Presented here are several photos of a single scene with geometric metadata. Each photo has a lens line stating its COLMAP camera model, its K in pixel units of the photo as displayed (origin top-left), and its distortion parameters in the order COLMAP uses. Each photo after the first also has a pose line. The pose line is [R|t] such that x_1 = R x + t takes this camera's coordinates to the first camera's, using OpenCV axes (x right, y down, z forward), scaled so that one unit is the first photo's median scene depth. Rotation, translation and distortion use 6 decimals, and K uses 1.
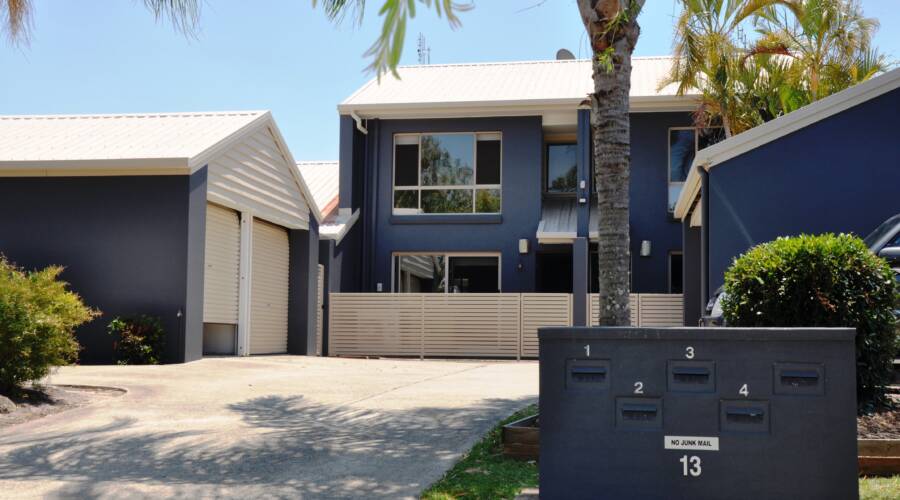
lens RADIAL K [[1161.8, 0, 450.0], [0, 1161.8, 249.9], [0, 0, 1]] dist [-0.000904, 0.000000]
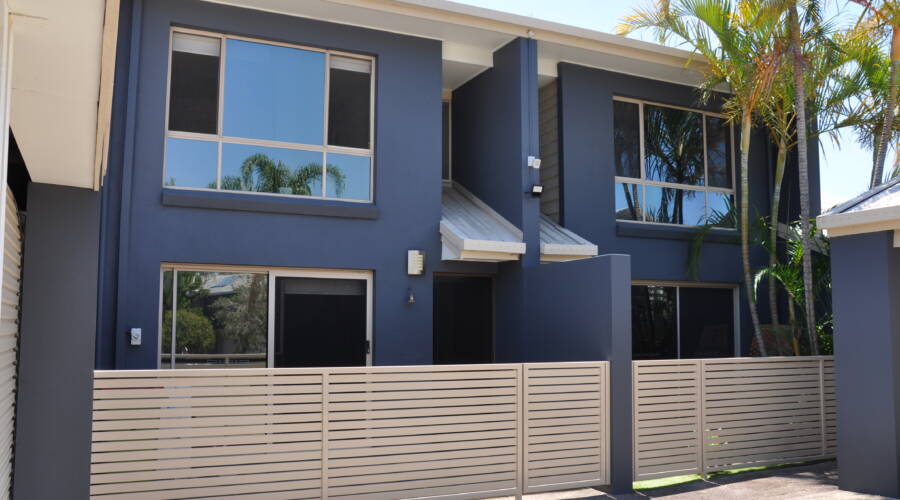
lens RADIAL K [[781.3, 0, 449.3], [0, 781.3, 250.3], [0, 0, 1]] dist [-0.018248, -0.002368]
pose [[0.833515, 0.051692, 0.550073, -0.129849], [-0.040510, 0.998652, -0.032462, 0.002377], [-0.551009, 0.004775, 0.834485, 0.669867]]
